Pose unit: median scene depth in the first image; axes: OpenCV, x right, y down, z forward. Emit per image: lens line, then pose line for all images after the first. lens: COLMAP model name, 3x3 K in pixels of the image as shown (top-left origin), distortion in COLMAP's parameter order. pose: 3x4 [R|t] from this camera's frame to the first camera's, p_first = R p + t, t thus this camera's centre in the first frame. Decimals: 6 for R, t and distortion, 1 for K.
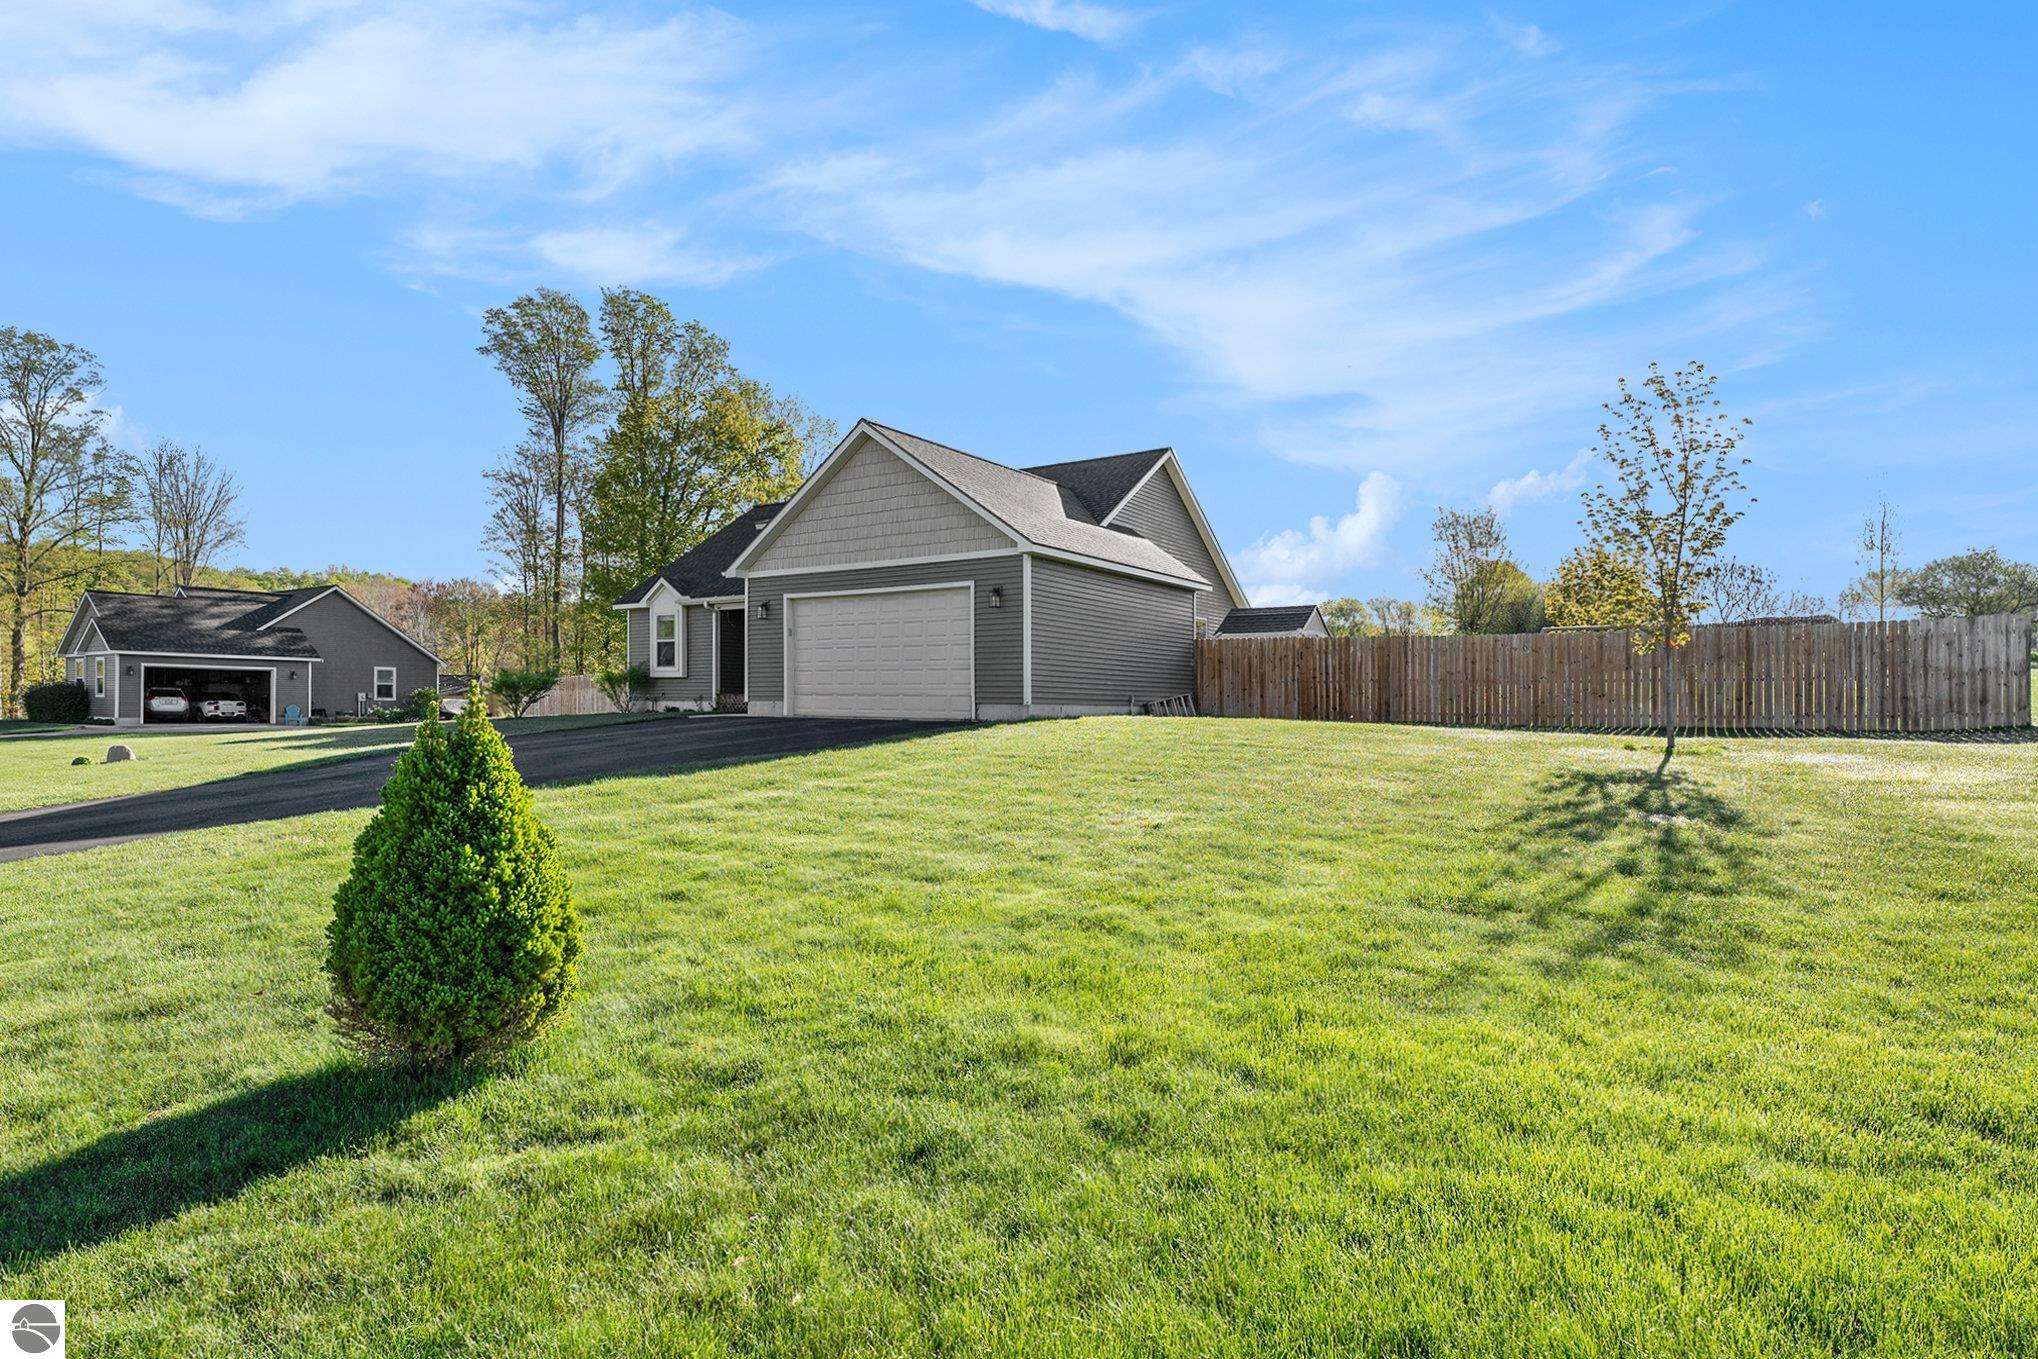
lens RADIAL K [[1077.4, 0, 1032.3], [0, 1077.4, 679.2], [0, 0, 1]] dist [0.003457, 0.000528]
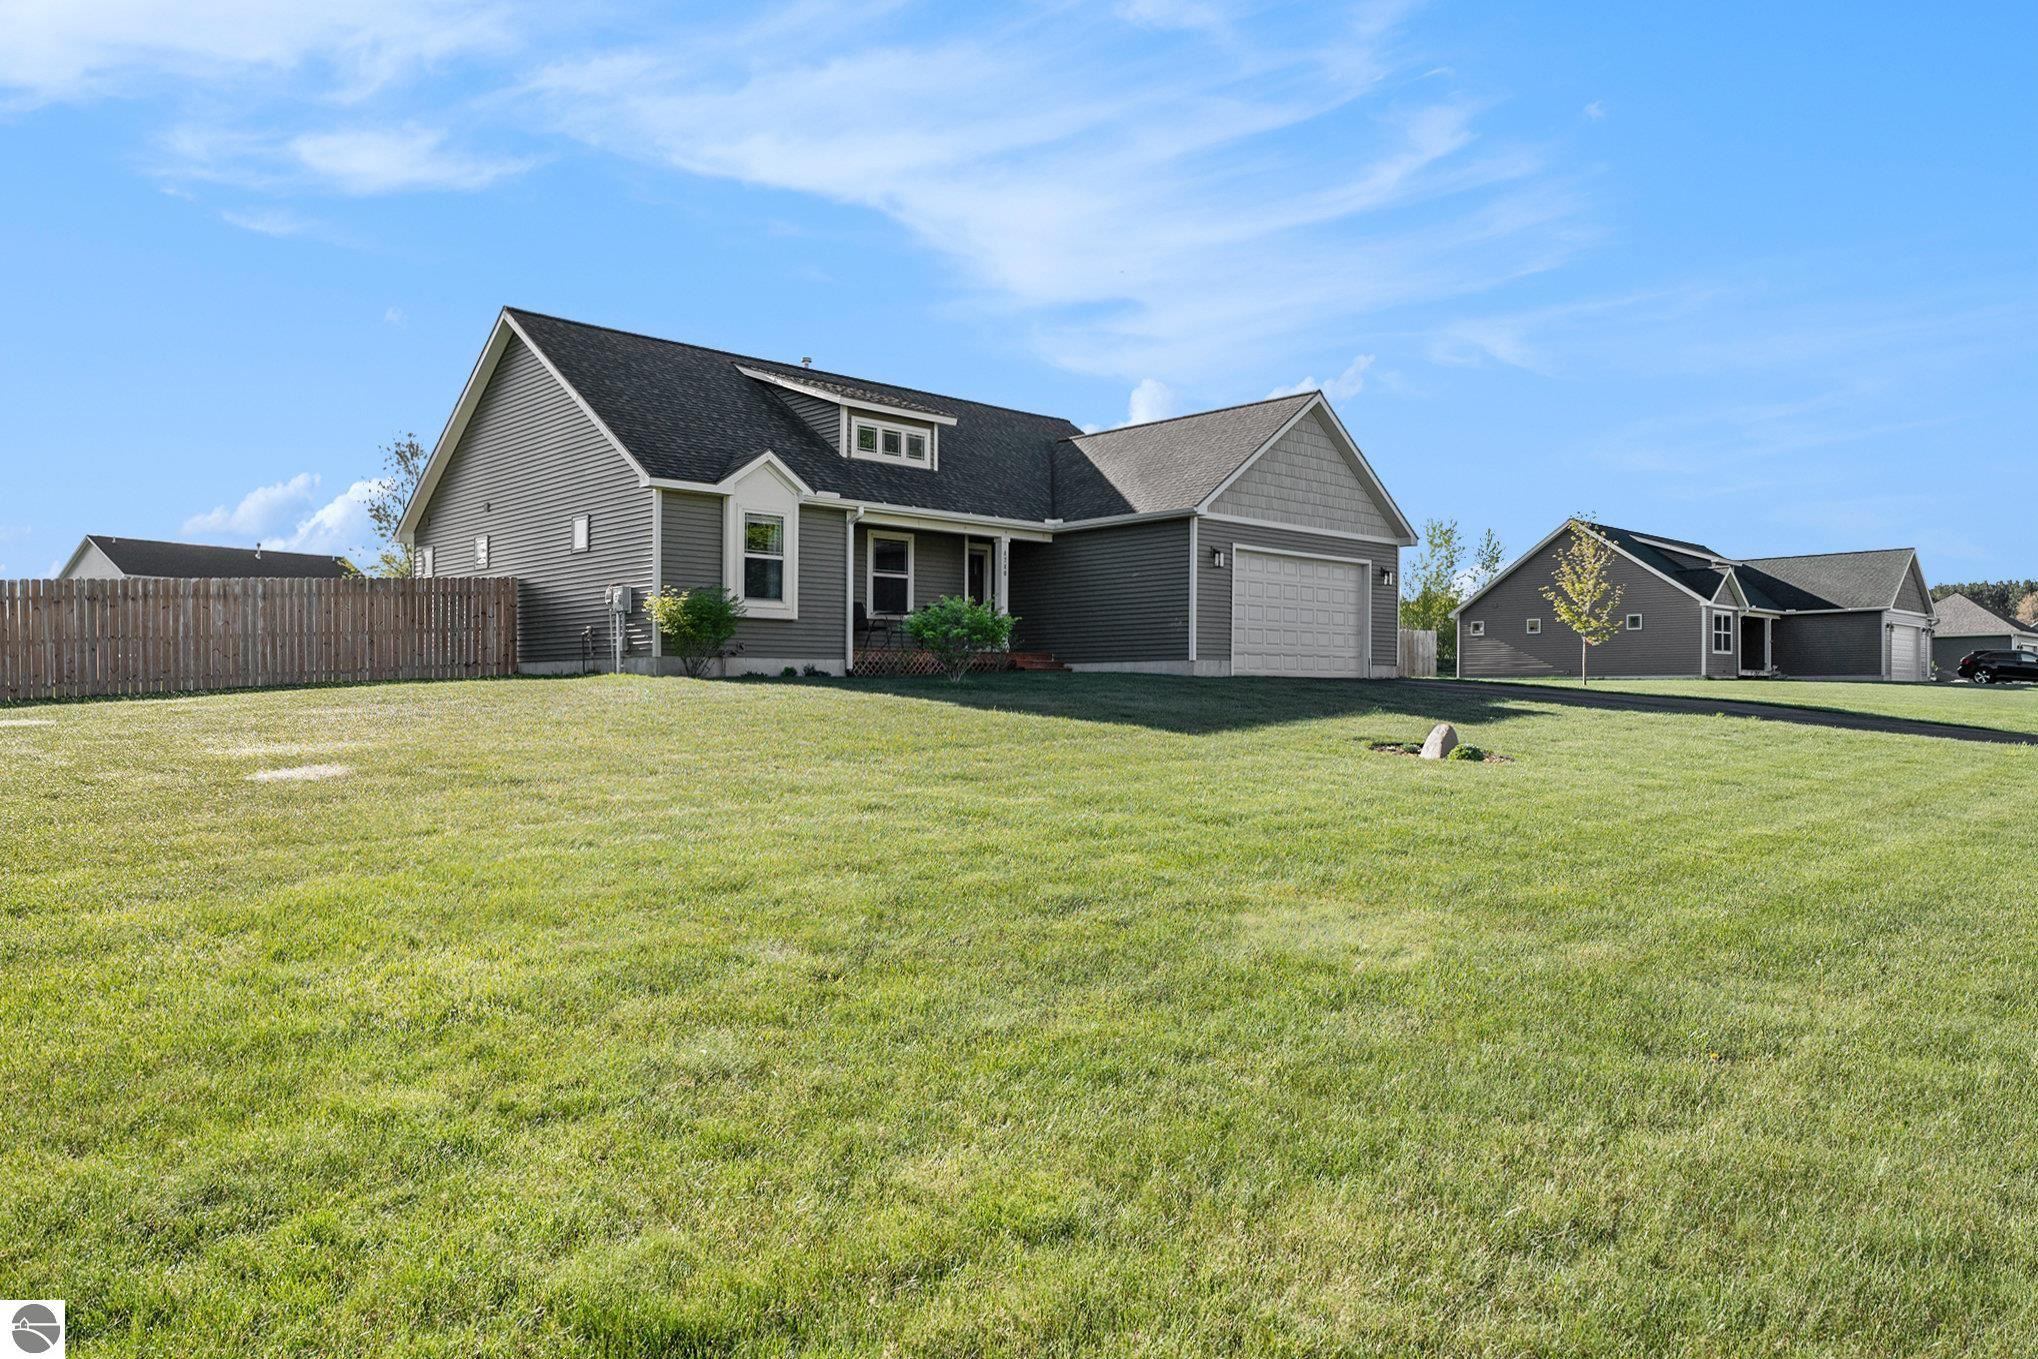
lens RADIAL K [[1434.1, 0, 1033.6], [0, 1434.1, 682.3], [0, 0, 1]] dist [0.001366, 0.000964]
pose [[0.188795, 0.002436, 0.982013, -1.427804], [-0.016394, 0.999865, 0.000672, 0.040664], [-0.981880, -0.016226, 0.188810, 0.912204]]
